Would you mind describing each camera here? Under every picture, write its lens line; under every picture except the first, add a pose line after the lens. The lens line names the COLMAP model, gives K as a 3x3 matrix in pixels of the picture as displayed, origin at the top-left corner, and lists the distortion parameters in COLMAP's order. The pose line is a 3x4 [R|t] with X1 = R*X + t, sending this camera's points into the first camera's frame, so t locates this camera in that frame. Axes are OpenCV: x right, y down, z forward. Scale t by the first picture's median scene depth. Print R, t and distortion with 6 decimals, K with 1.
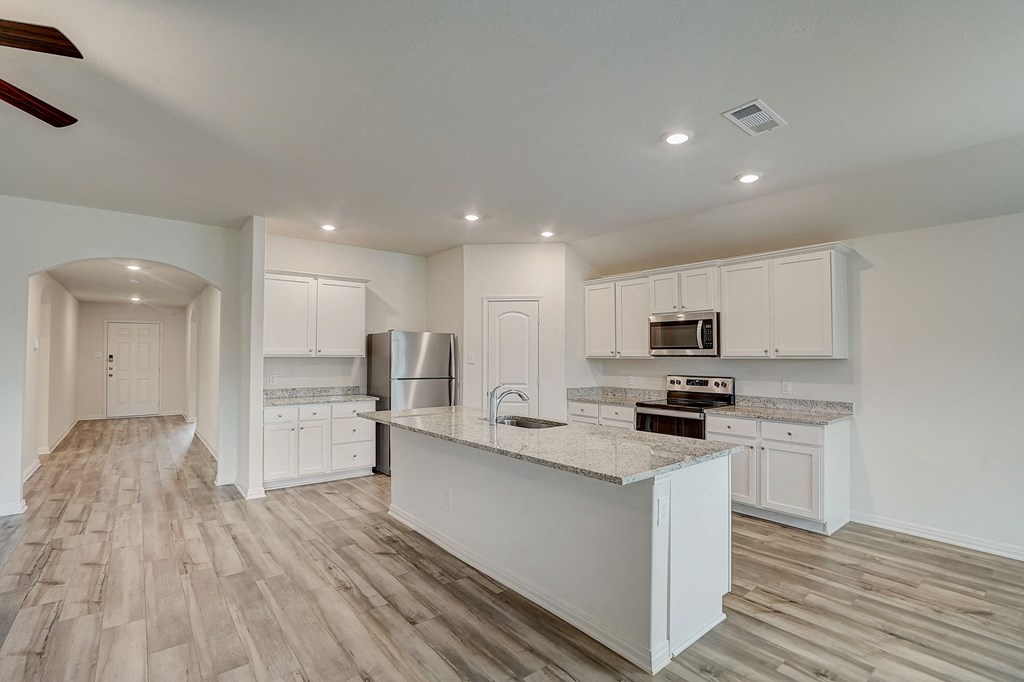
lens RADIAL K [[484.0, 0, 512.7], [0, 484.0, 338.0], [0, 0, 1]] dist [-0.024952, 0.004029]
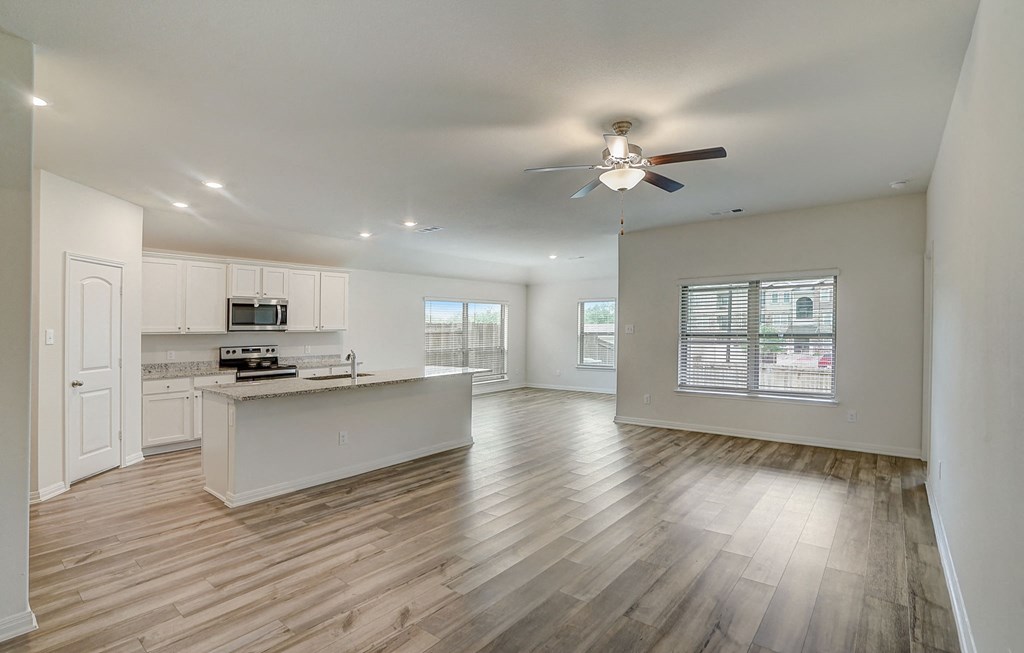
lens RADIAL K [[485.6, 0, 503.9], [0, 485.6, 335.6], [0, 0, 1]] dist [0.003226, 0.000076]
pose [[-0.194019, -0.019155, 0.980811, -1.164058], [-0.029962, 0.999459, 0.013592, 0.013905], [-0.980540, -0.026750, -0.194488, 0.645531]]
